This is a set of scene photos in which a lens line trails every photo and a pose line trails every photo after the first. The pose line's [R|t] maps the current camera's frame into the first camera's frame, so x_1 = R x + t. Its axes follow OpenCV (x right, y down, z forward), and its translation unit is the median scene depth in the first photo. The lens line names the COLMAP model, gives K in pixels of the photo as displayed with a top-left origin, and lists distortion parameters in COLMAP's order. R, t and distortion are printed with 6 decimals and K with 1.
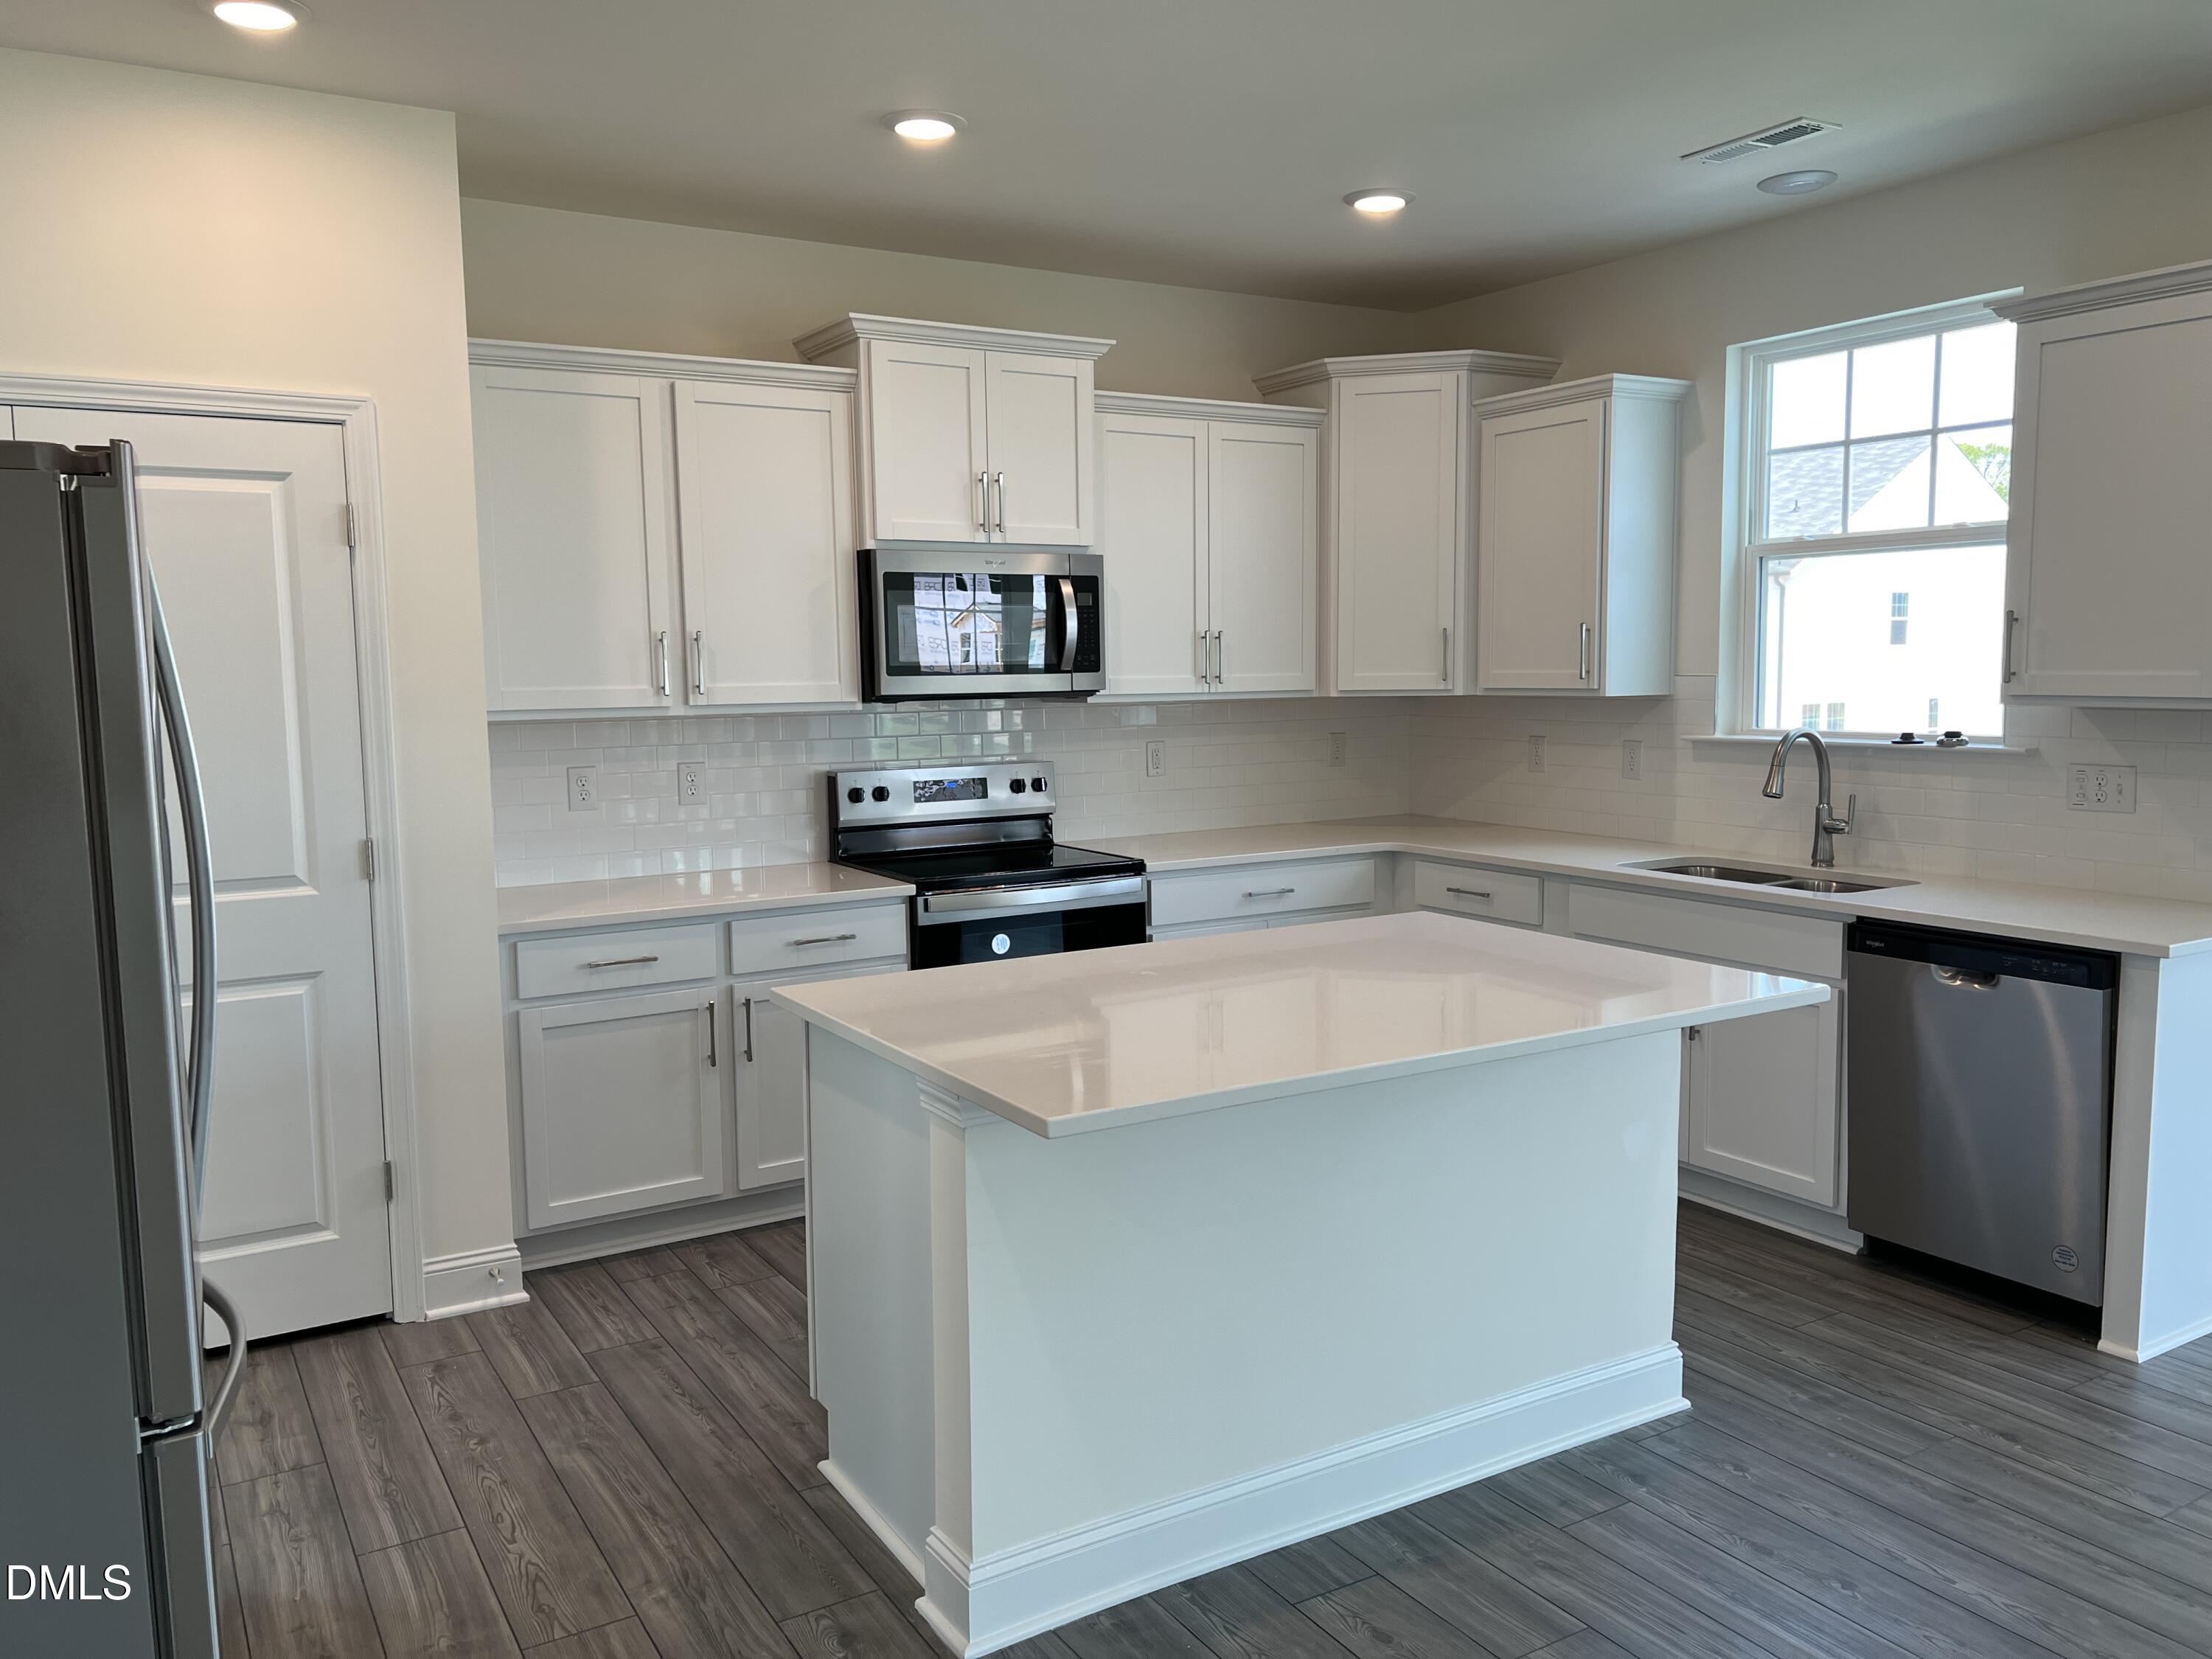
lens RADIAL K [[1686.5, 0, 1112.4], [0, 1686.5, 829.3], [0, 0, 1]] dist [0.056675, -0.054421]
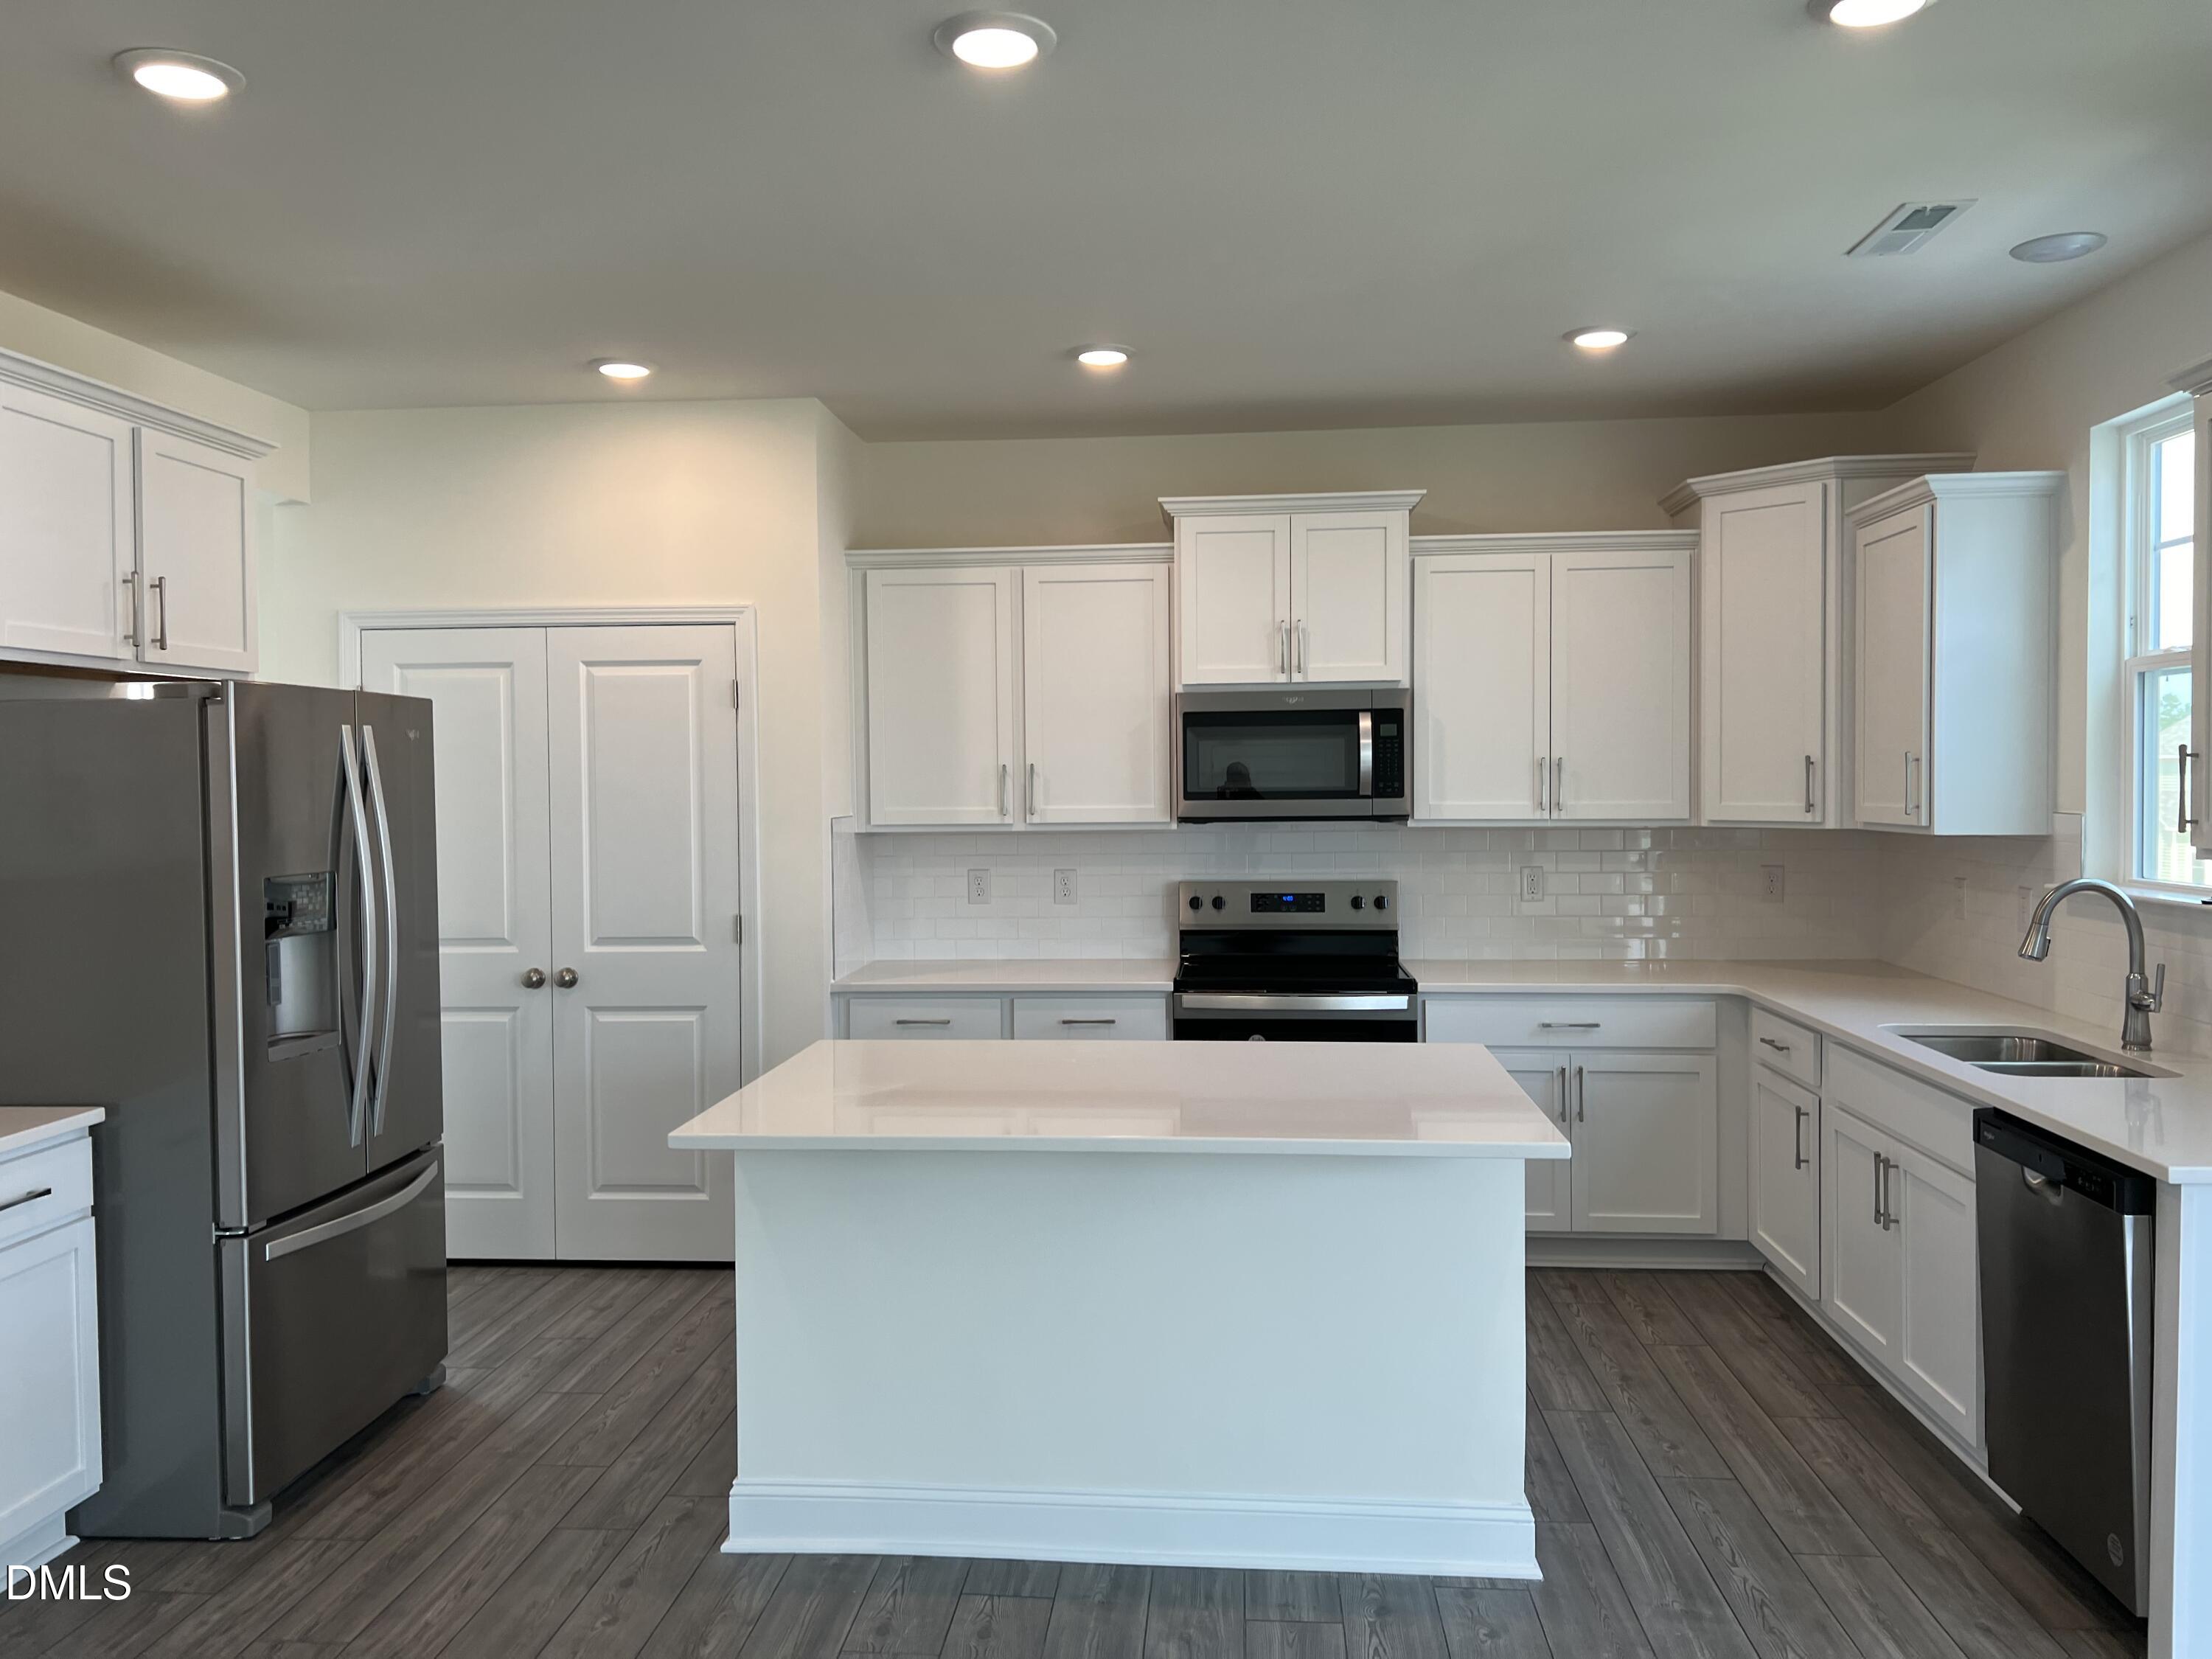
lens RADIAL K [[1686.5, 0, 1069.7], [0, 1686.5, 815.1], [0, 0, 1]] dist [0.056675, -0.054421]
pose [[0.804666, 0.018562, -0.593438, 0.493185], [-0.060866, 0.996824, -0.051351, -0.017056], [0.590600, 0.077441, 0.803240, 0.028165]]
